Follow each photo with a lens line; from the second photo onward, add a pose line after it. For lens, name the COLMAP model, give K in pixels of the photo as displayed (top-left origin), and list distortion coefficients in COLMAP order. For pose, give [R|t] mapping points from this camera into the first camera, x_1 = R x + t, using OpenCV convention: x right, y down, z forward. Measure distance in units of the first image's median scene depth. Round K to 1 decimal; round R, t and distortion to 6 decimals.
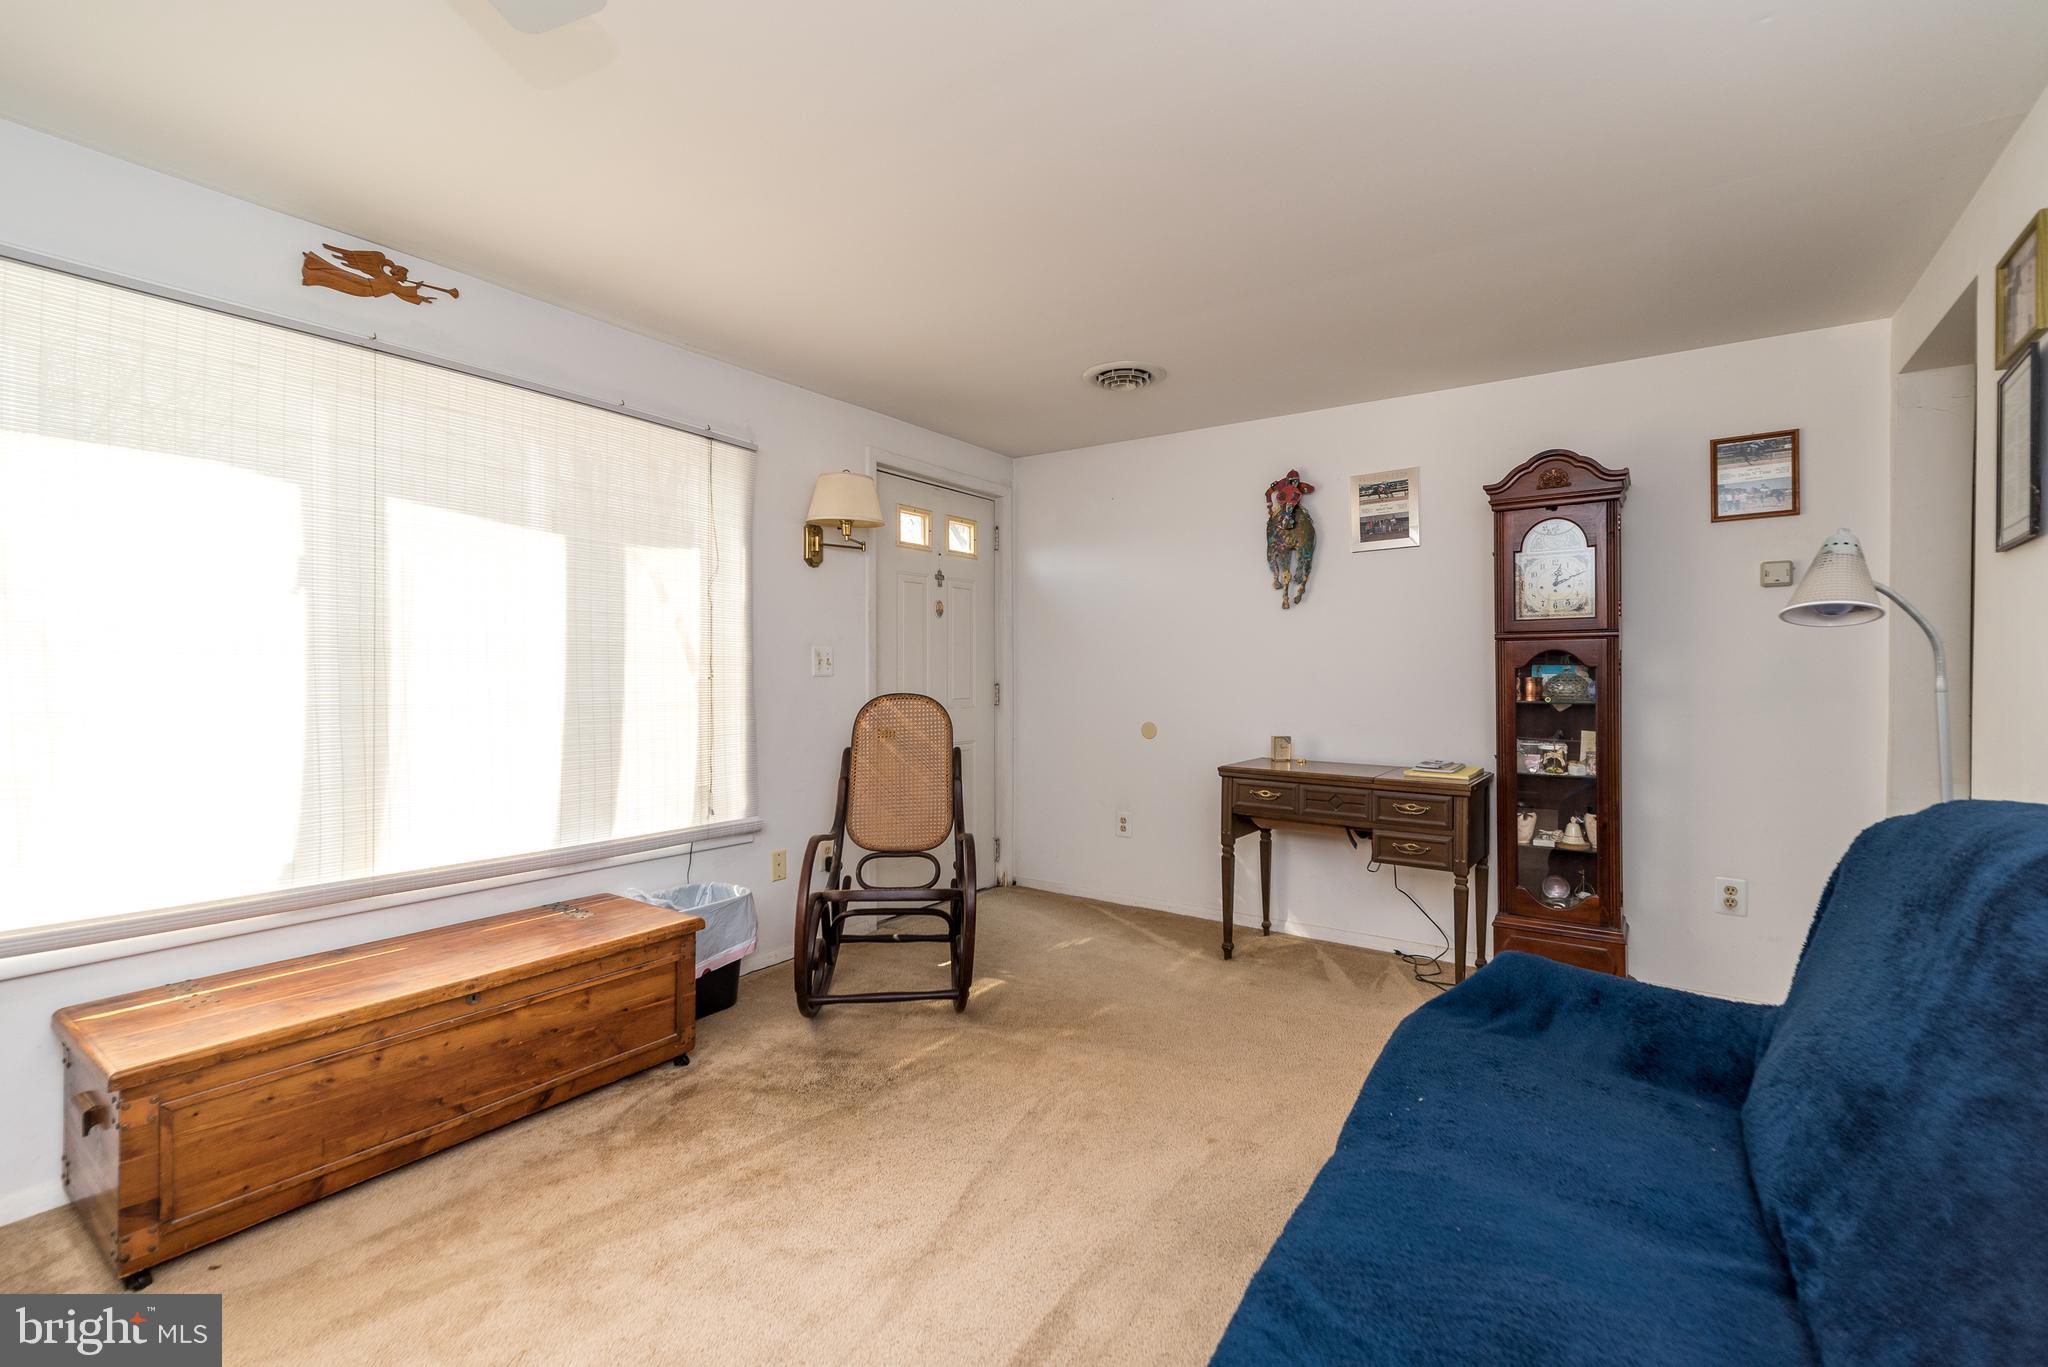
lens RADIAL K [[913.4, 0, 1018.4], [0, 913.4, 676.4], [0, 0, 1]] dist [0.008349, 0.000424]
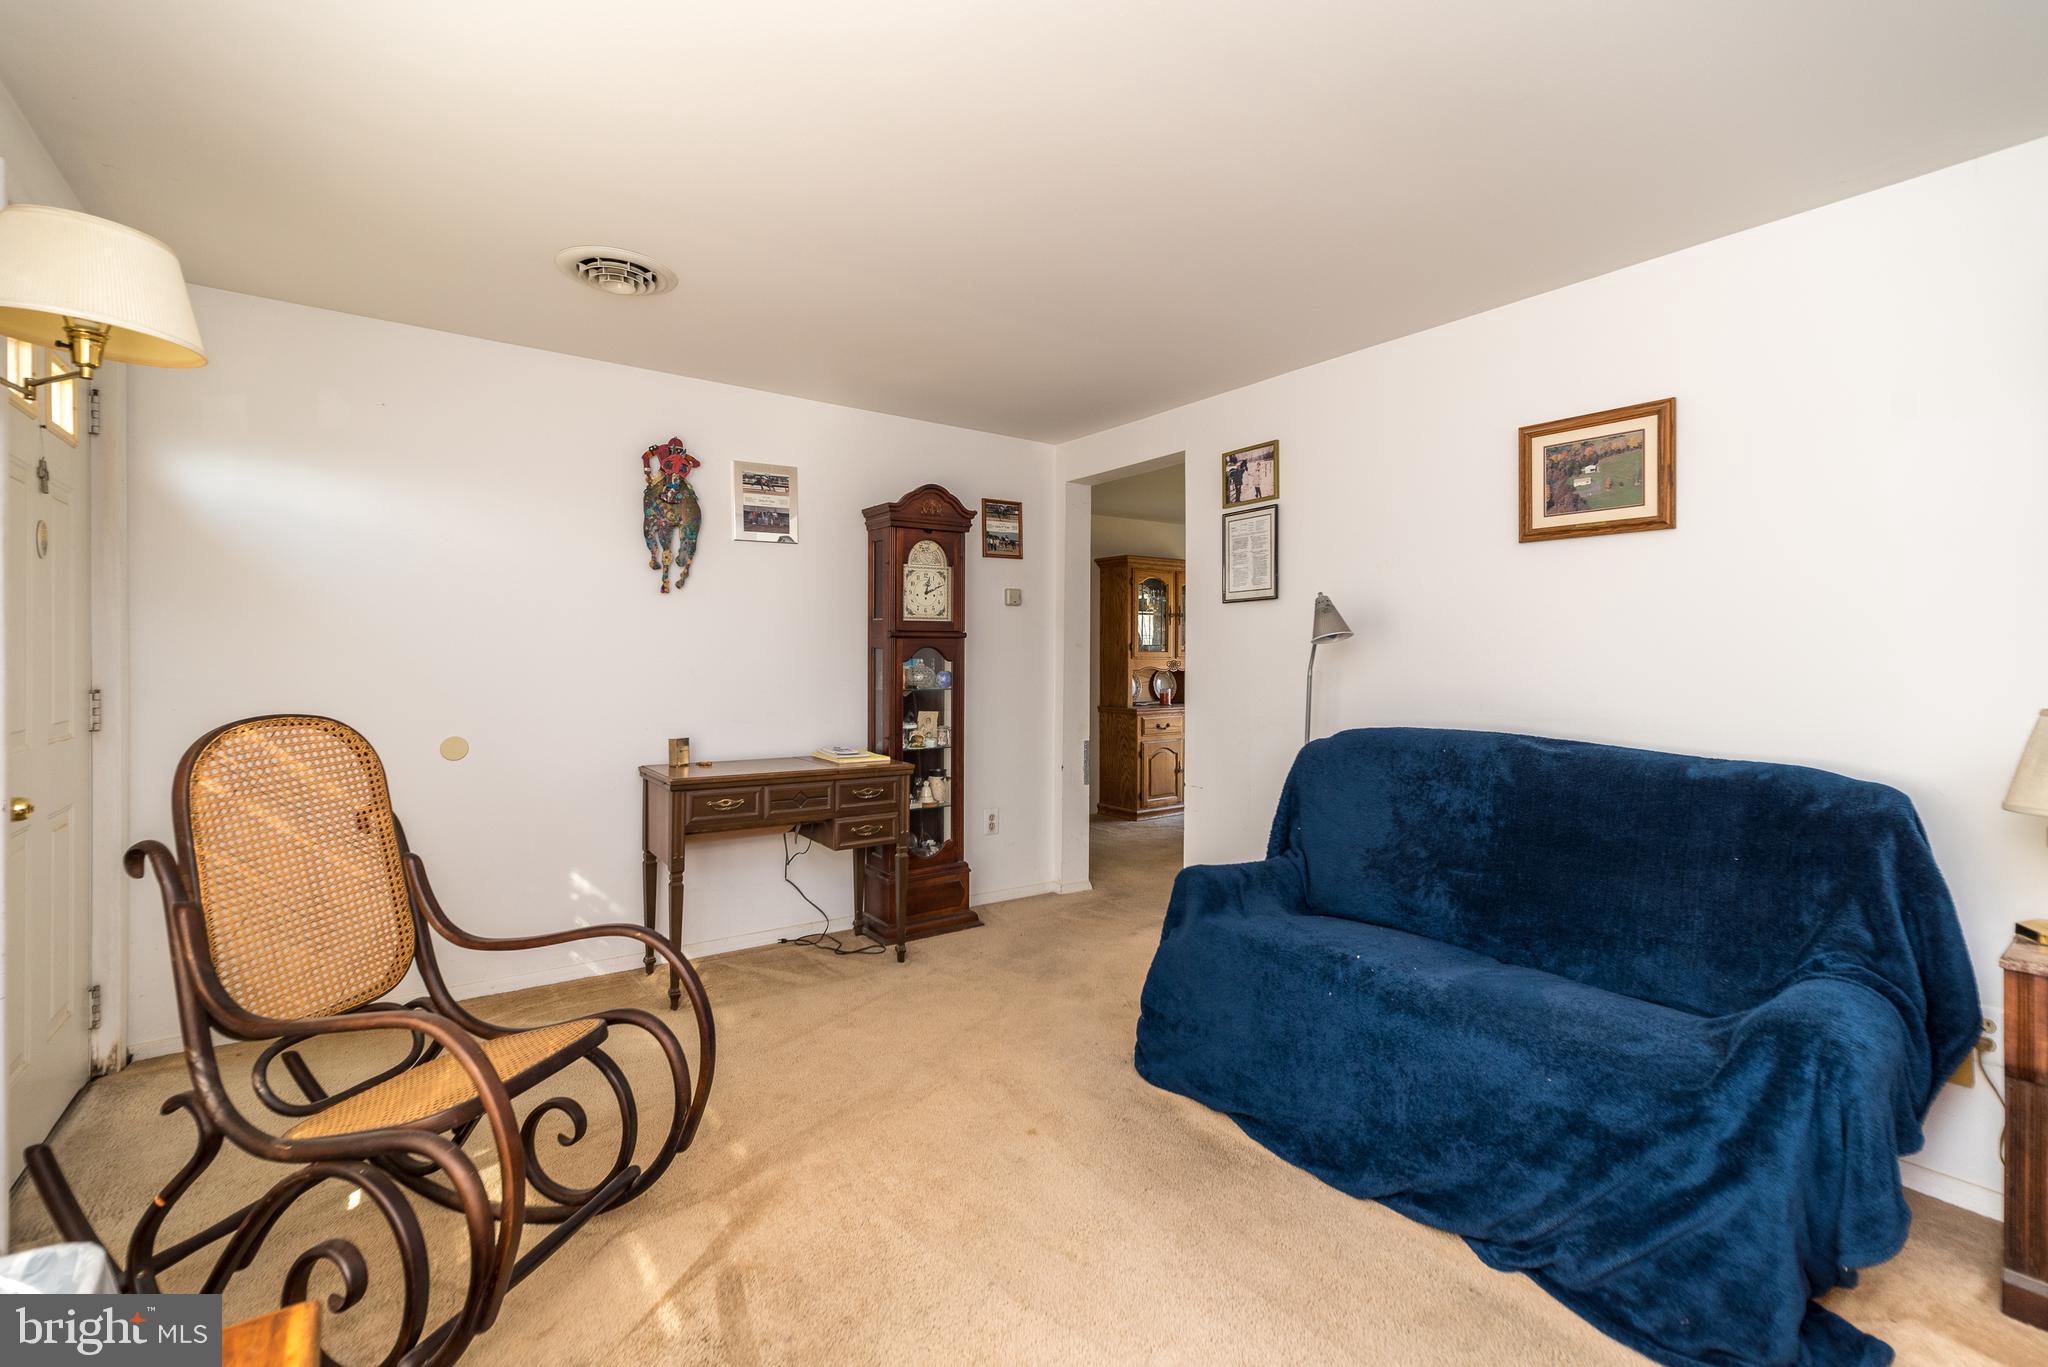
lens RADIAL K [[913.4, 0, 1026.9], [0, 913.4, 666.8], [0, 0, 1]] dist [0.008349, 0.000424]
pose [[0.314360, -0.008810, 0.949263, -0.443353], [0.005384, 0.999957, 0.007498, -0.008463], [-0.949289, 0.002754, 0.314394, 0.405652]]
